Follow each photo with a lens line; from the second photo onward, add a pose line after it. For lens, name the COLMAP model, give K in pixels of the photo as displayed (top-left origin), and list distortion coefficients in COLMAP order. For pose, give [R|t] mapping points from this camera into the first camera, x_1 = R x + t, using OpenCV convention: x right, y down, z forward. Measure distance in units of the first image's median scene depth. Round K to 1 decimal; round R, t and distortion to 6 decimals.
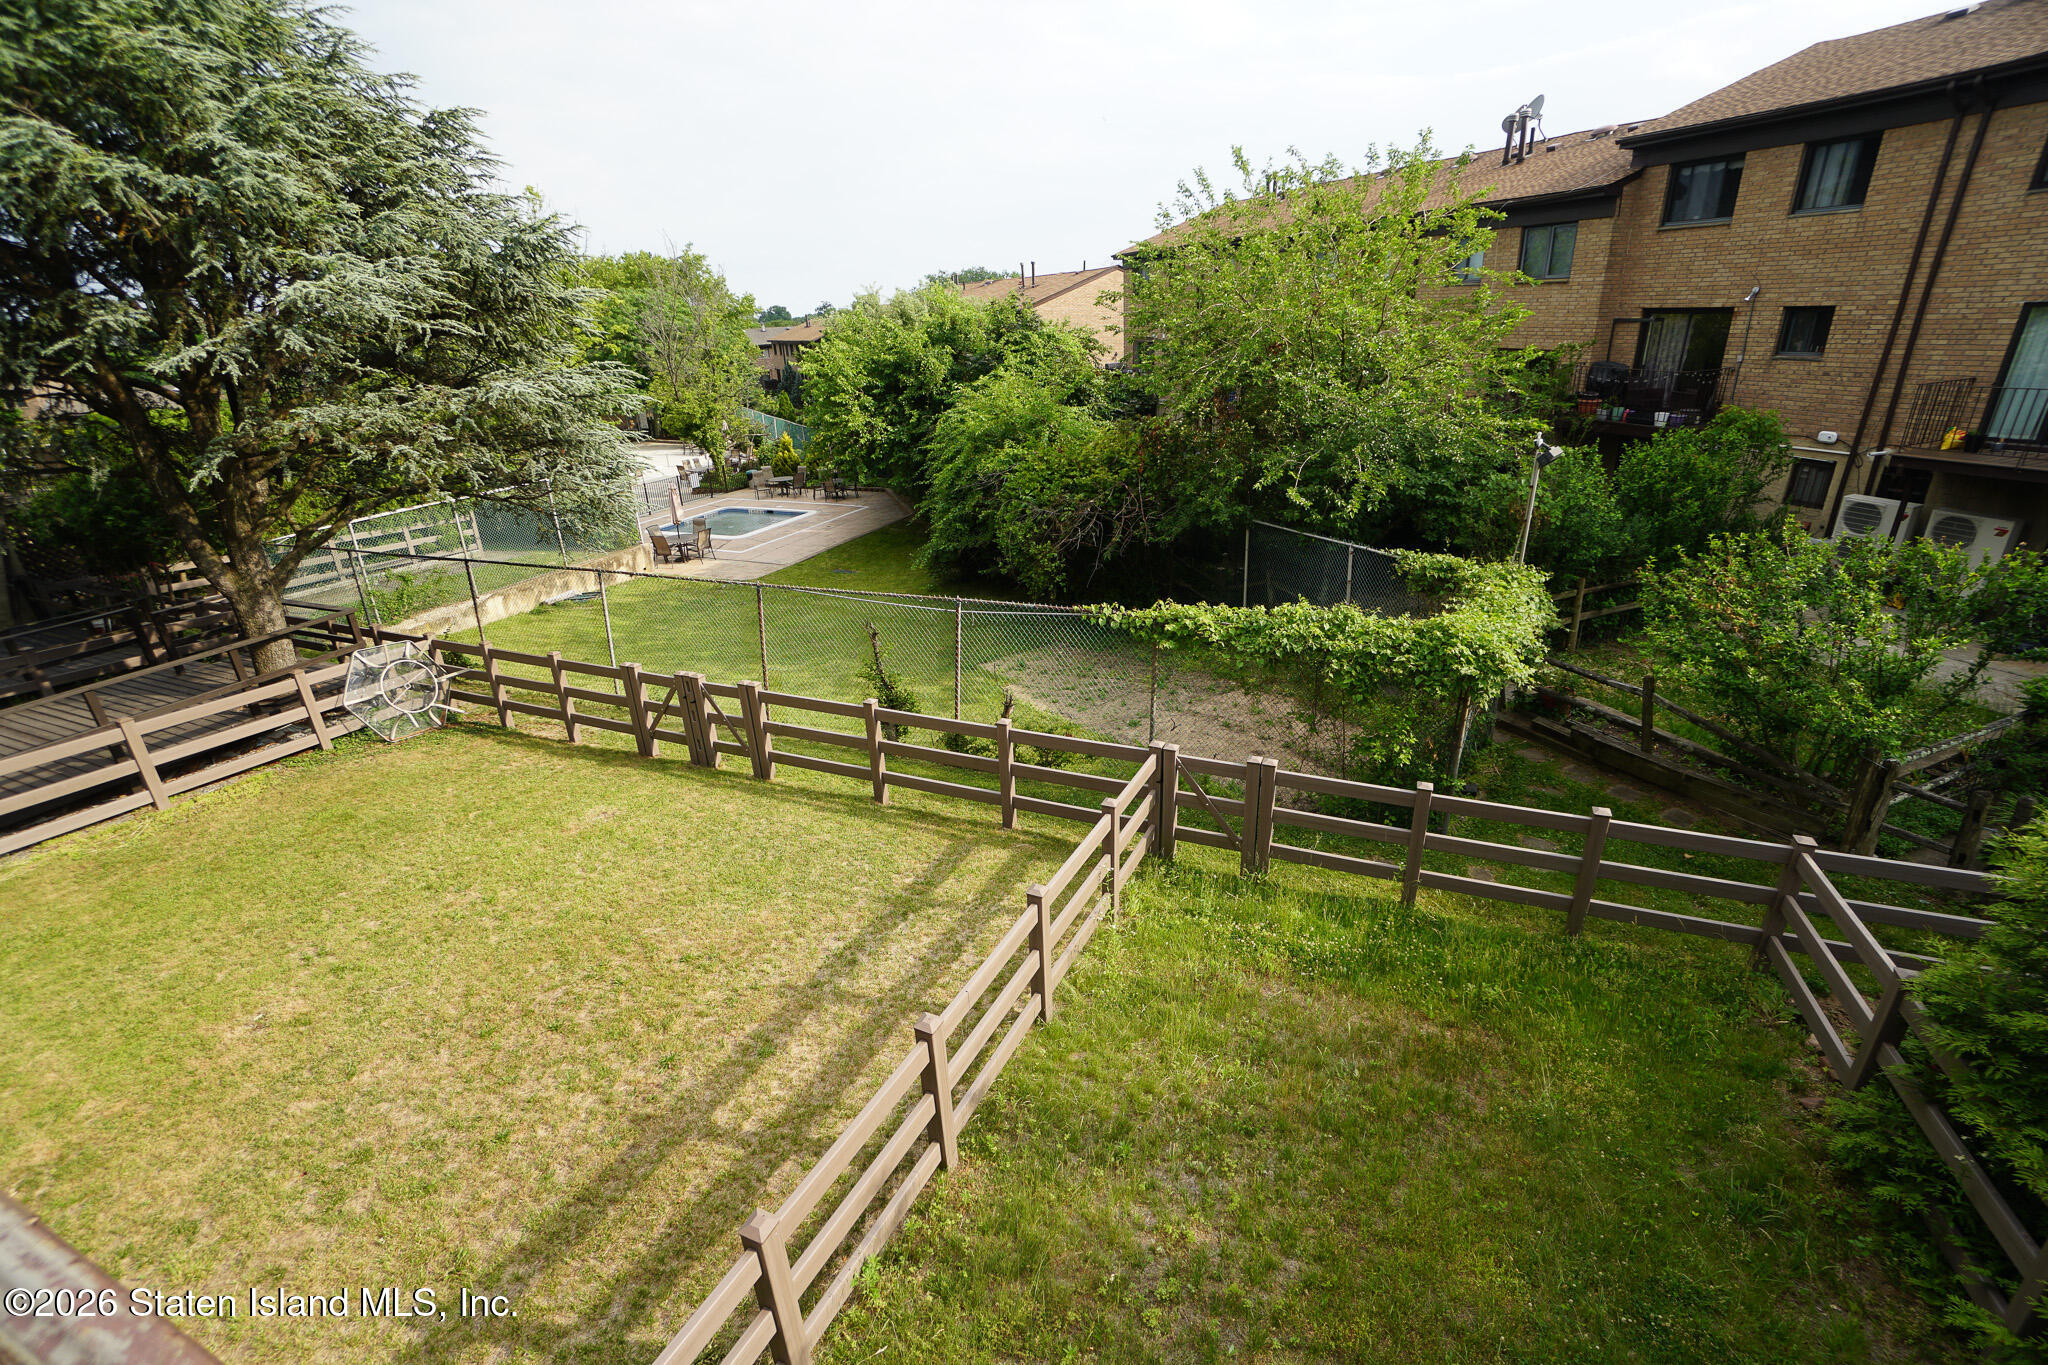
lens RADIAL K [[899.6, 0, 1040.1], [0, 899.6, 684.4], [0, 0, 1]] dist [-0.062432, 0.021933]
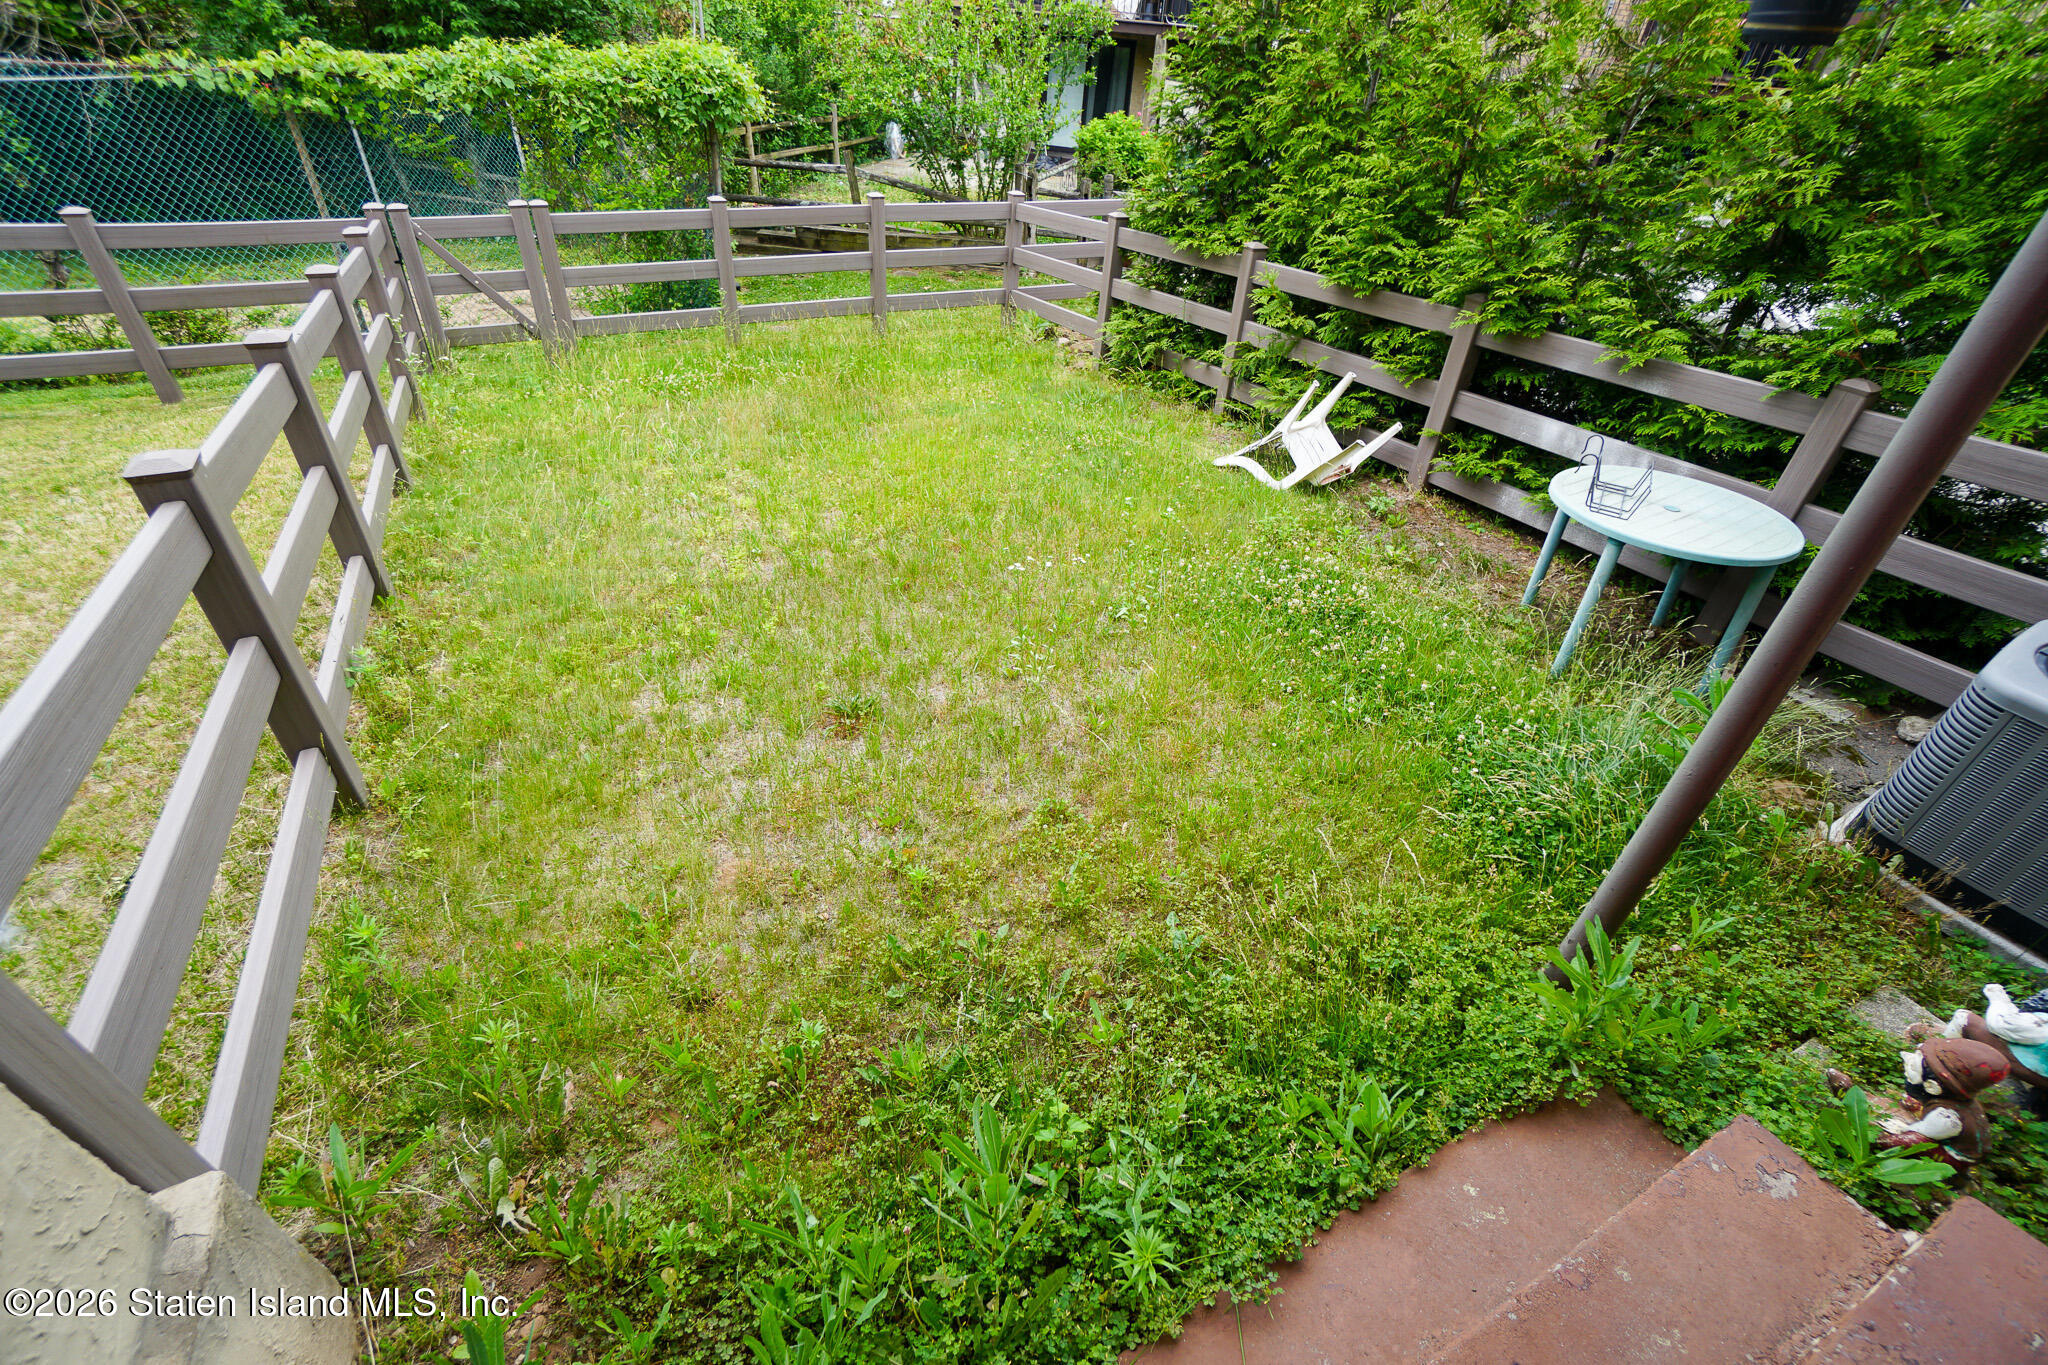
lens RADIAL K [[899.6, 0, 1035.2], [0, 899.6, 684.1], [0, 0, 1]] dist [-0.062432, 0.021933]
pose [[0.617802, -0.405764, 0.673555, -0.150834], [0.212372, 0.910845, 0.353919, 0.249093], [-0.757112, -0.075607, 0.648895, 0.075289]]
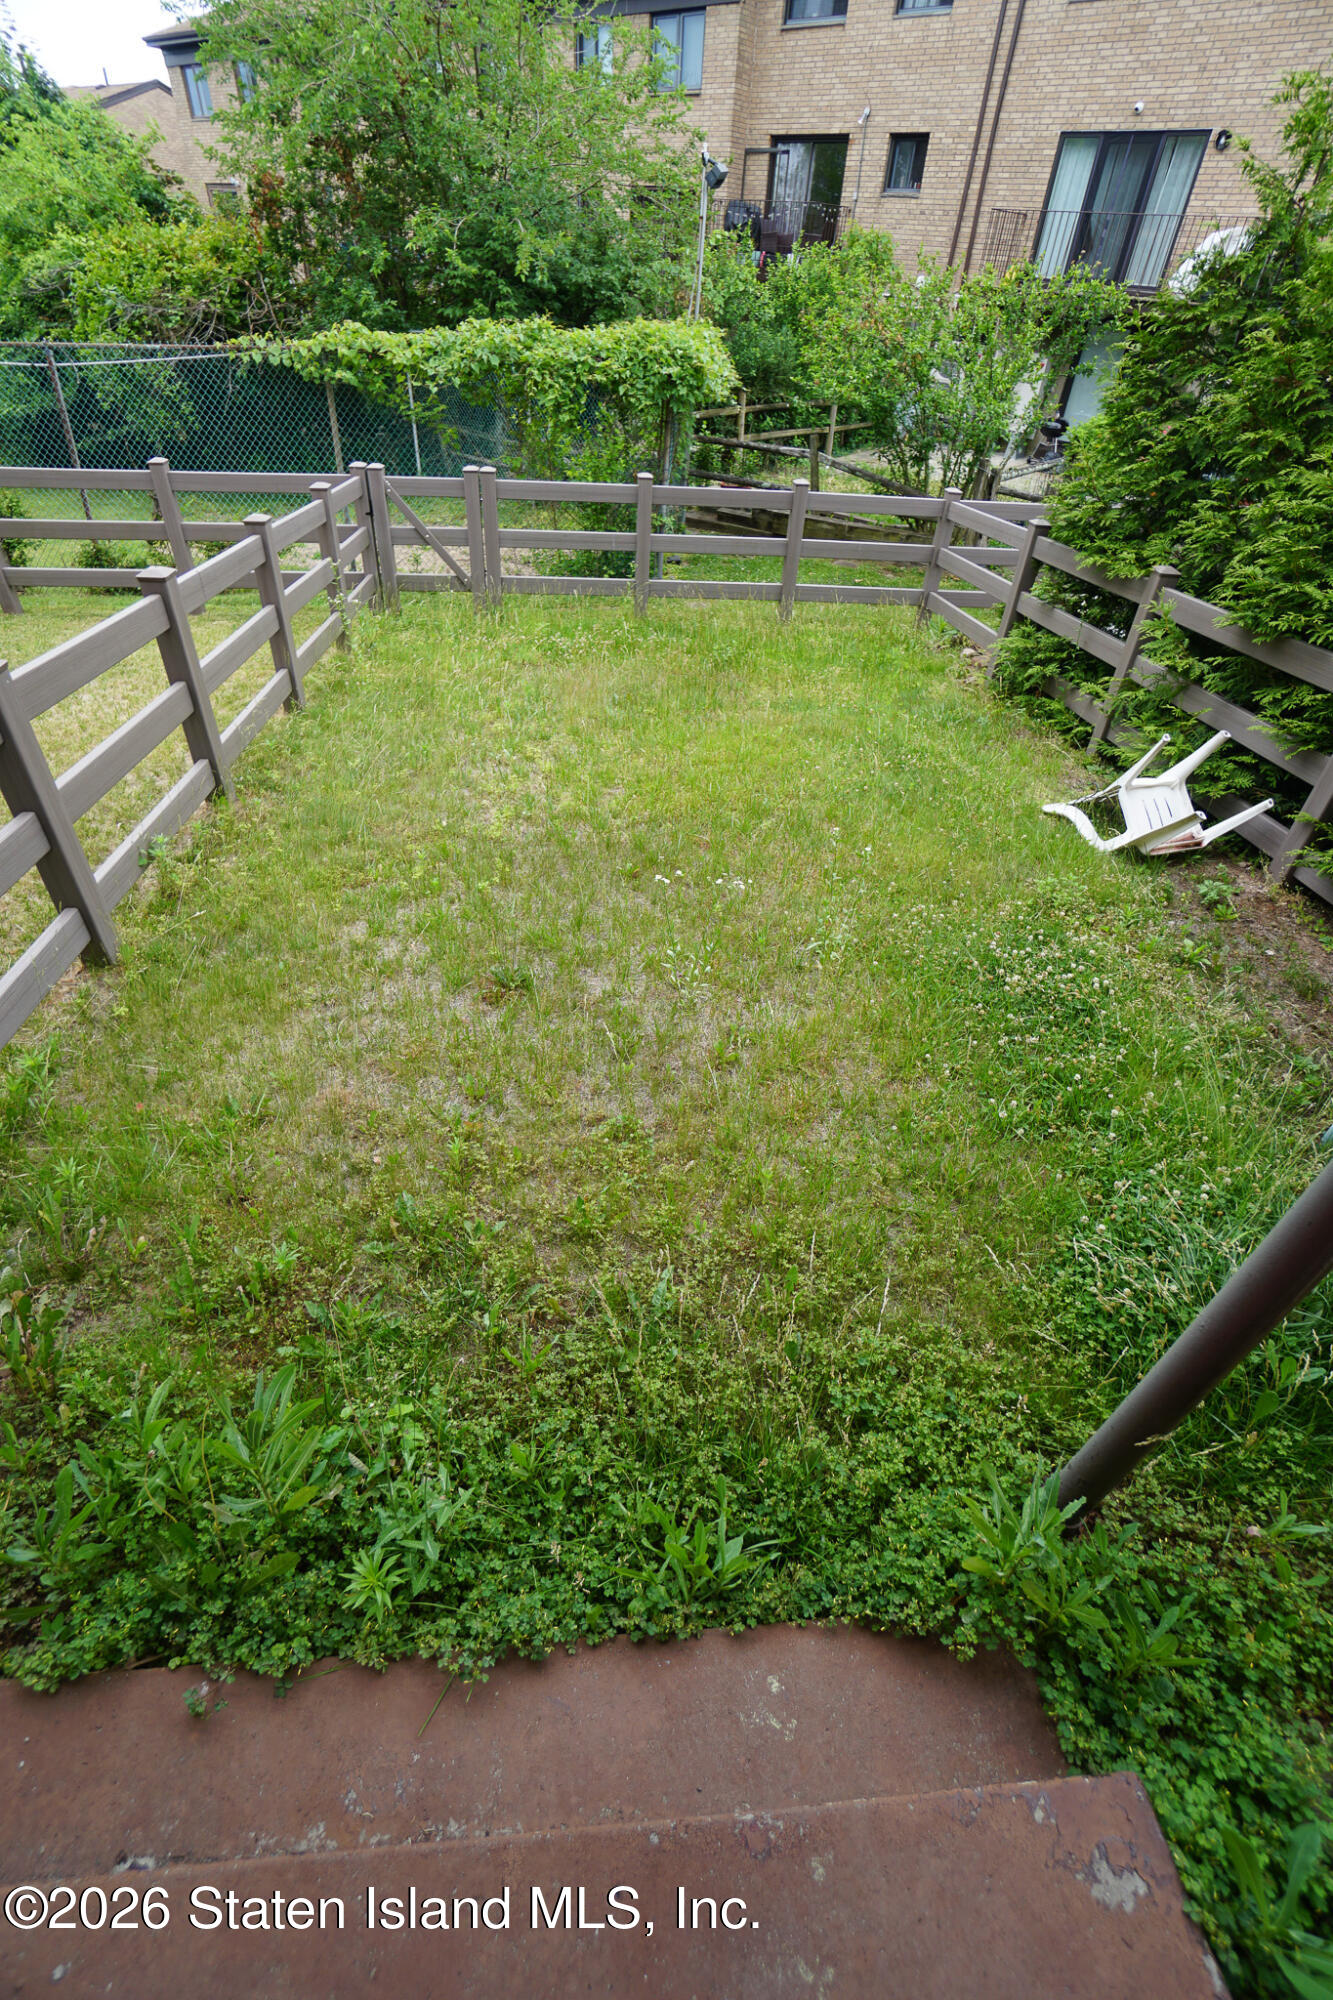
lens RADIAL K [[878.5, 0, 662.4], [0, 878.5, 989.6], [0, 0, 1]] dist [-0.062432, 0.021933]
pose [[0.878553, -0.240112, 0.412905, -0.064851], [0.101674, 0.938661, 0.329513, 0.258268], [-0.466698, -0.247513, 0.849076, 0.026160]]
